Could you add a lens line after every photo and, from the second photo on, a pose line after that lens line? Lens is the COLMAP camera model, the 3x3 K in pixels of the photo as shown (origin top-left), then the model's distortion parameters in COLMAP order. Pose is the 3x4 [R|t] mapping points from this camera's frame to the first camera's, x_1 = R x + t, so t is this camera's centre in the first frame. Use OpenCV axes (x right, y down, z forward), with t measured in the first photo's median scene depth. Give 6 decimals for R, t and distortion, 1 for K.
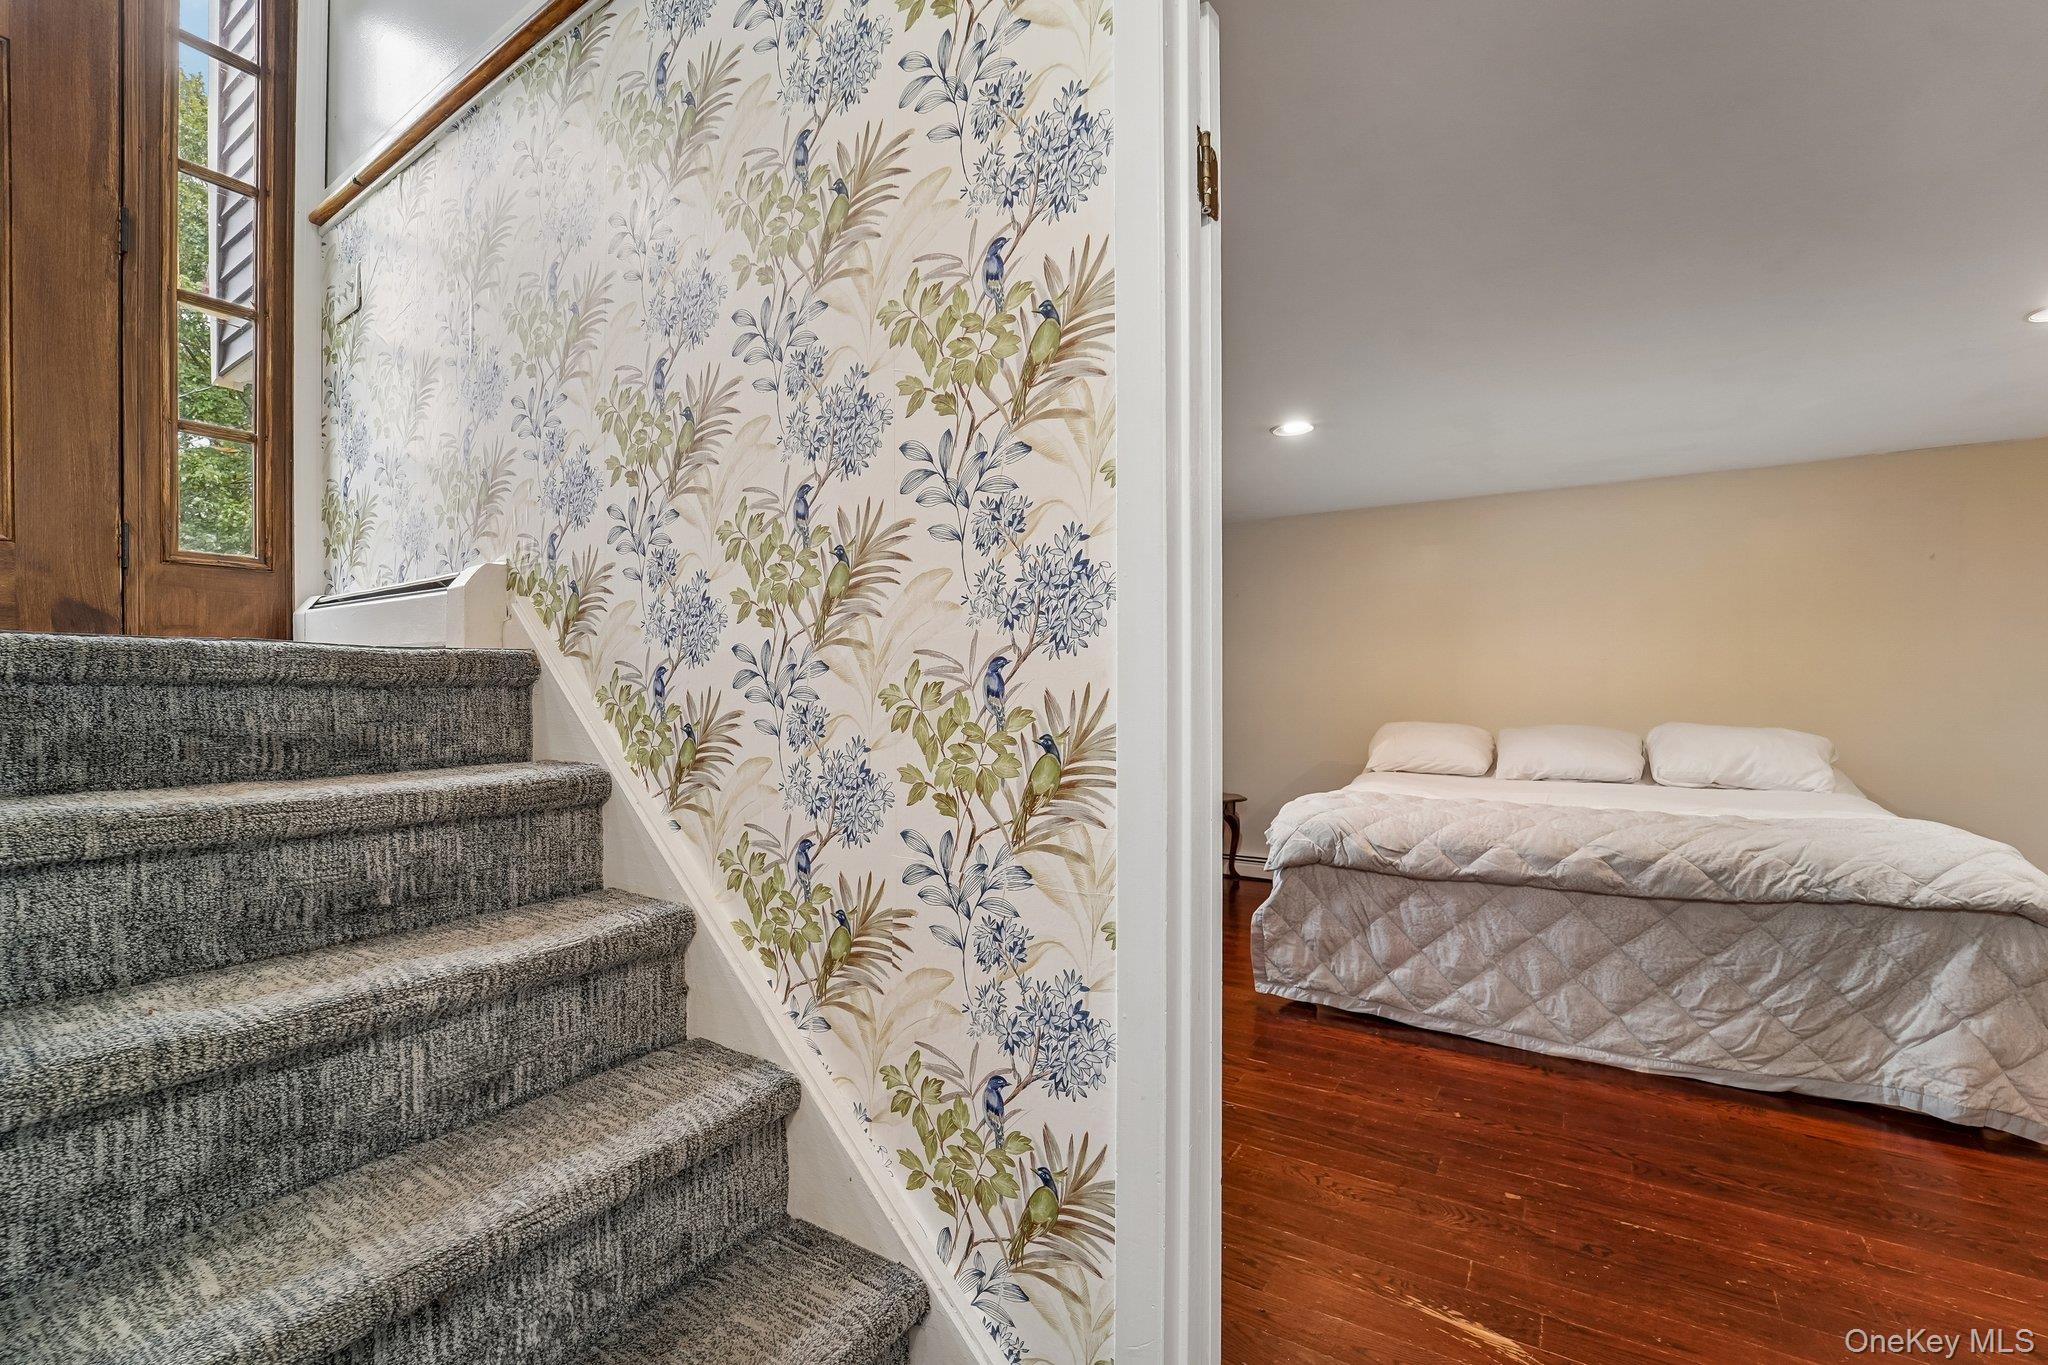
lens RADIAL K [[850.1, 0, 1032.9], [0, 850.1, 702.5], [0, 0, 1]] dist [-0.021045, -0.000179]
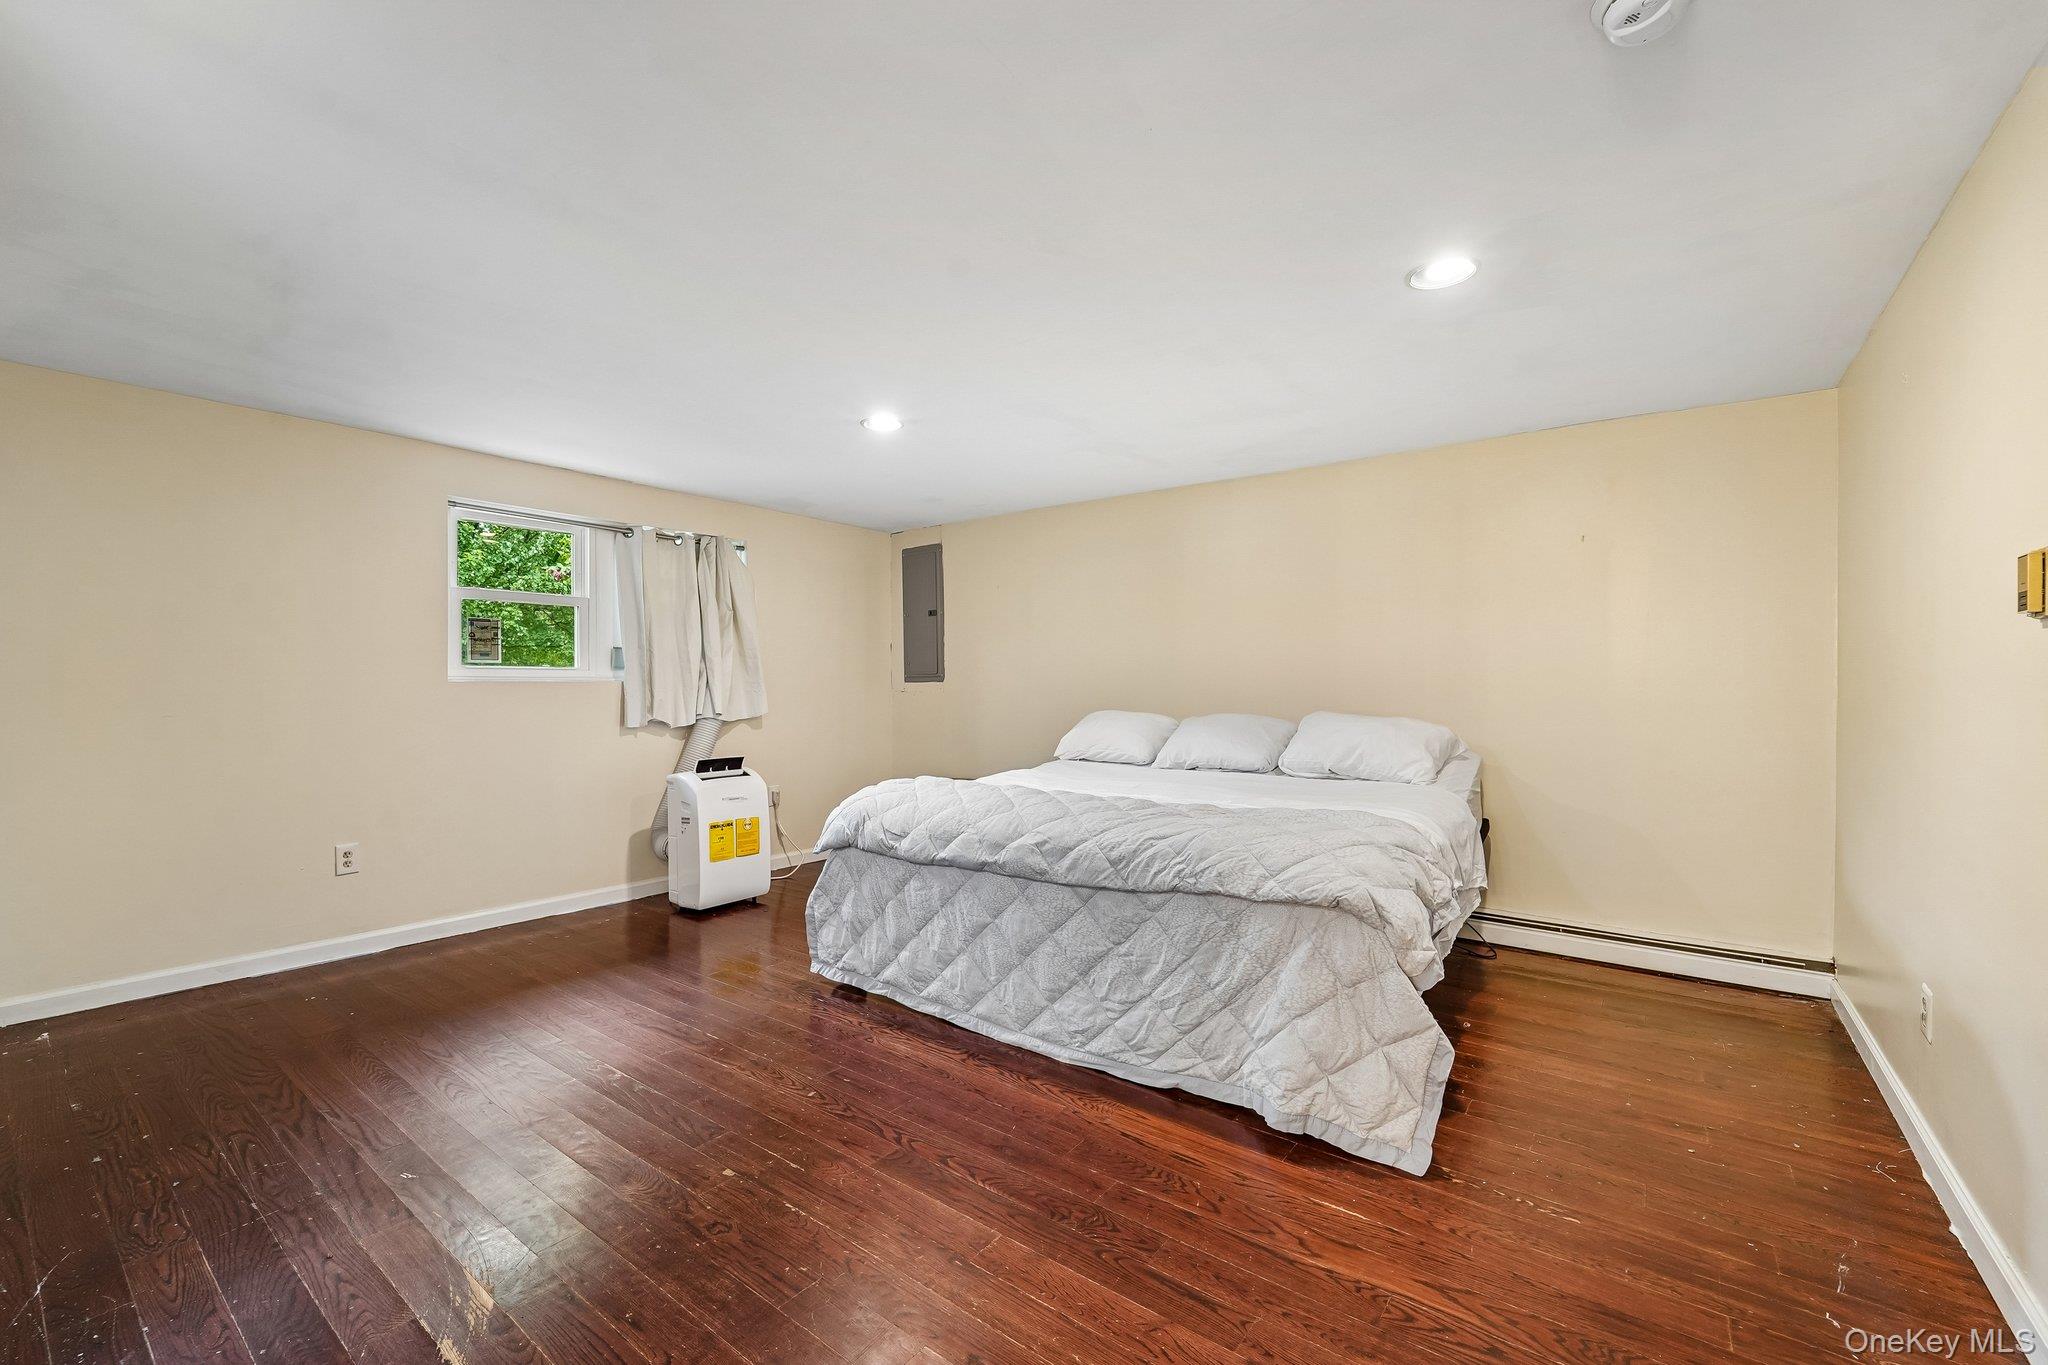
lens RADIAL K [[836.0, 0, 1014.7], [0, 836.0, 672.8], [0, 0, 1]] dist [-0.008434, -0.000770]
pose [[0.996923, -0.001067, -0.078383, 0.744366], [-0.000938, 0.999673, -0.025537, 0.005952], [0.078384, 0.025532, 0.996596, -0.000795]]
